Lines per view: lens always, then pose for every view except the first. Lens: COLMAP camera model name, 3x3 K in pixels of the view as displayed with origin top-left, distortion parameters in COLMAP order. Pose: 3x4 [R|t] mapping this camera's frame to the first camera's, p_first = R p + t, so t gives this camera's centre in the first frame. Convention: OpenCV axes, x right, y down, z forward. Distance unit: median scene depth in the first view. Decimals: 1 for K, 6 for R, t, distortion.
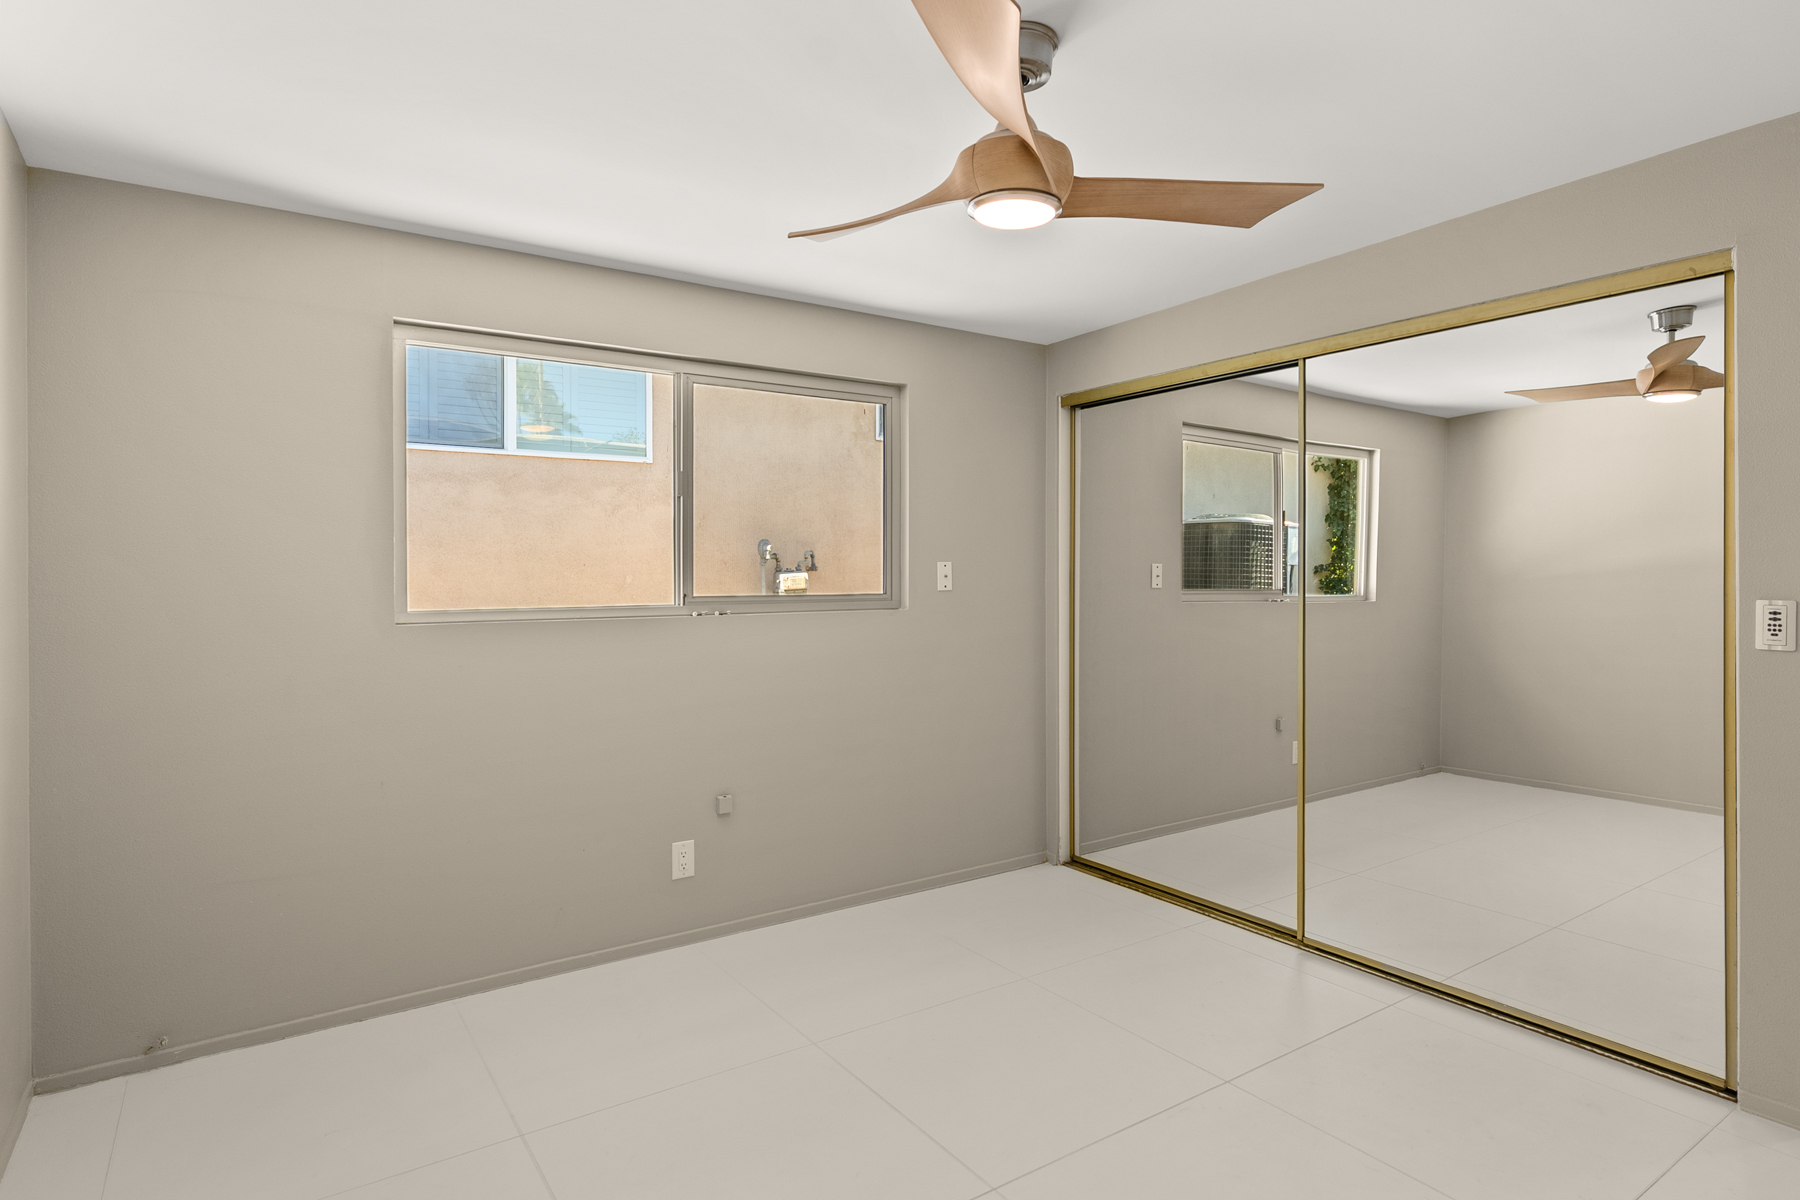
lens RADIAL K [[963.9, 0, 906.0], [0, 963.9, 595.9], [0, 0, 1]] dist [0.002397, 0.001631]
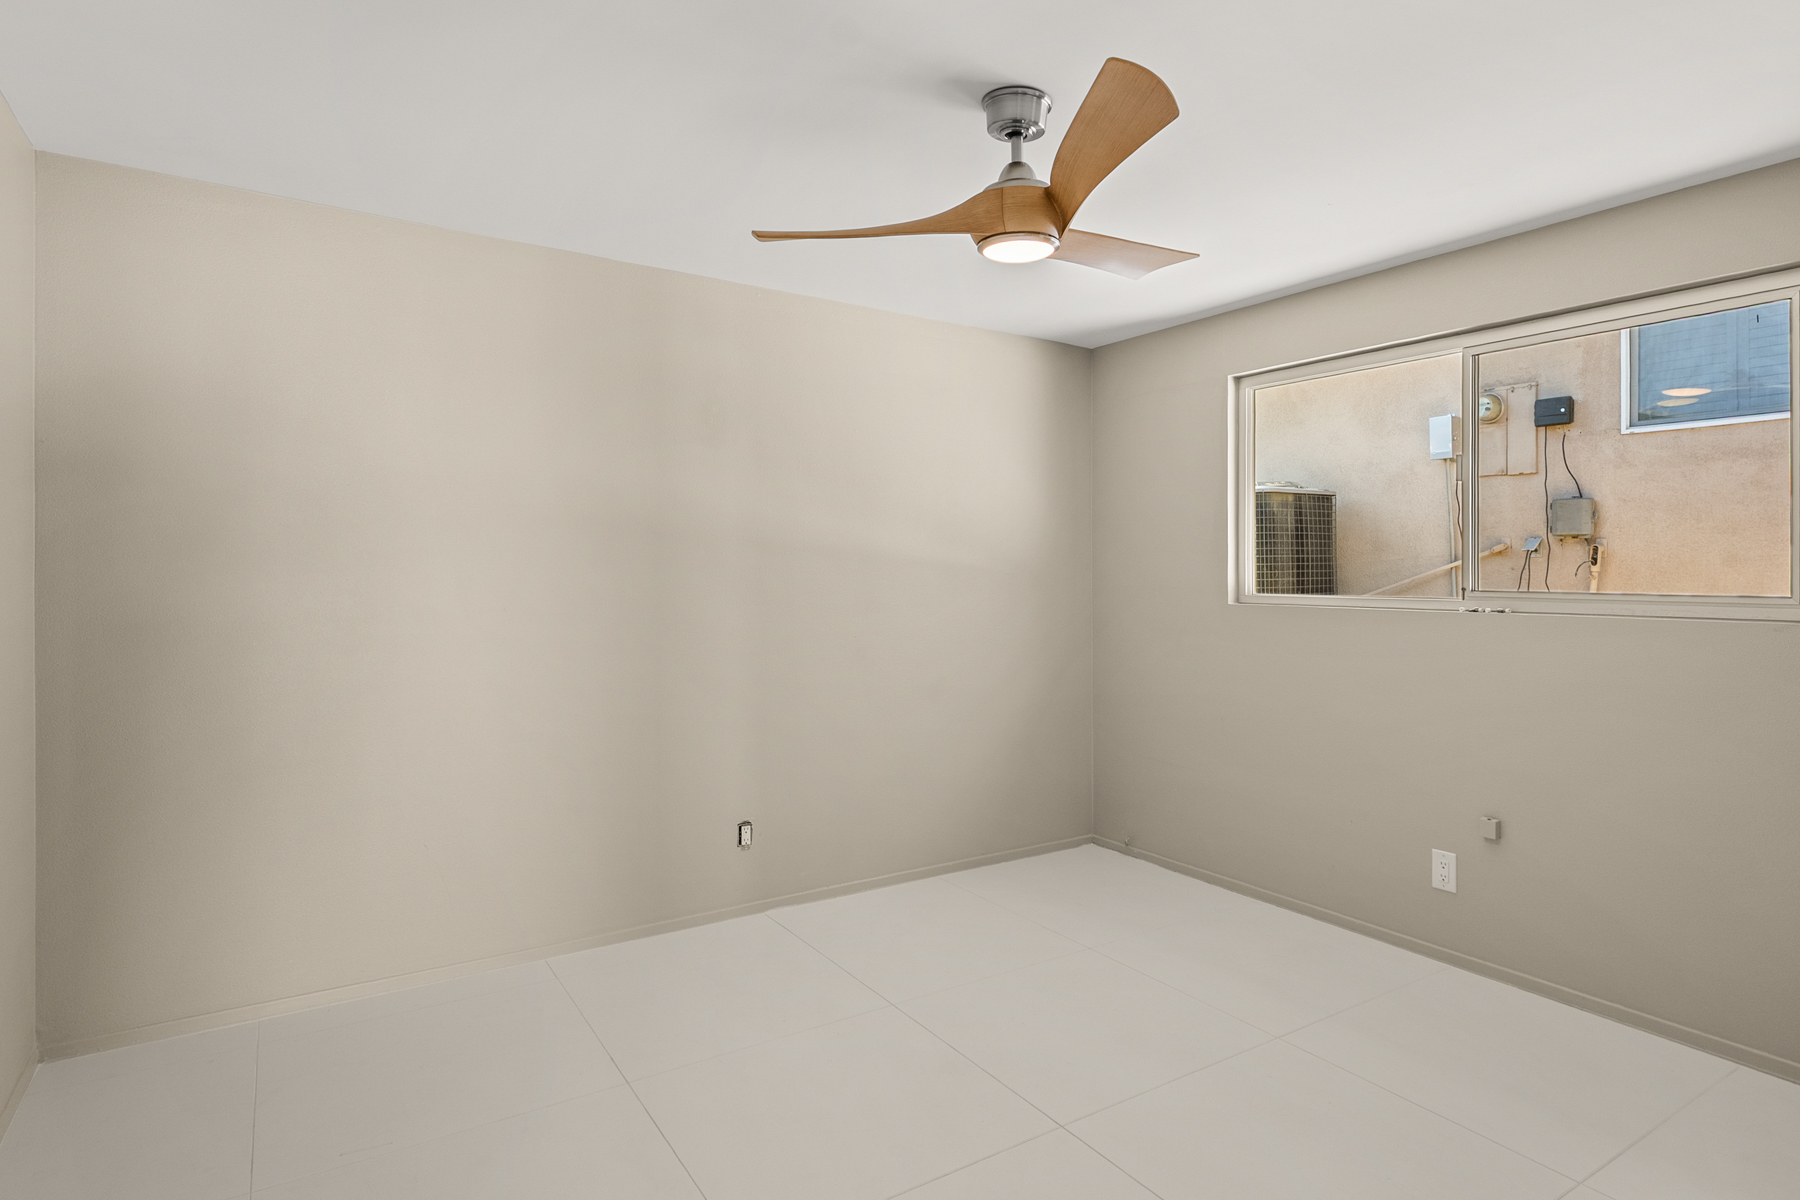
lens RADIAL K [[963.9, 0, 906.0], [0, 963.9, 595.9], [0, 0, 1]] dist [0.002397, 0.001631]
pose [[-0.029761, 0.028312, -0.999156, 0.711215], [-0.022958, 0.999316, 0.029001, -0.007141], [0.999293, 0.023802, -0.029091, 0.500542]]
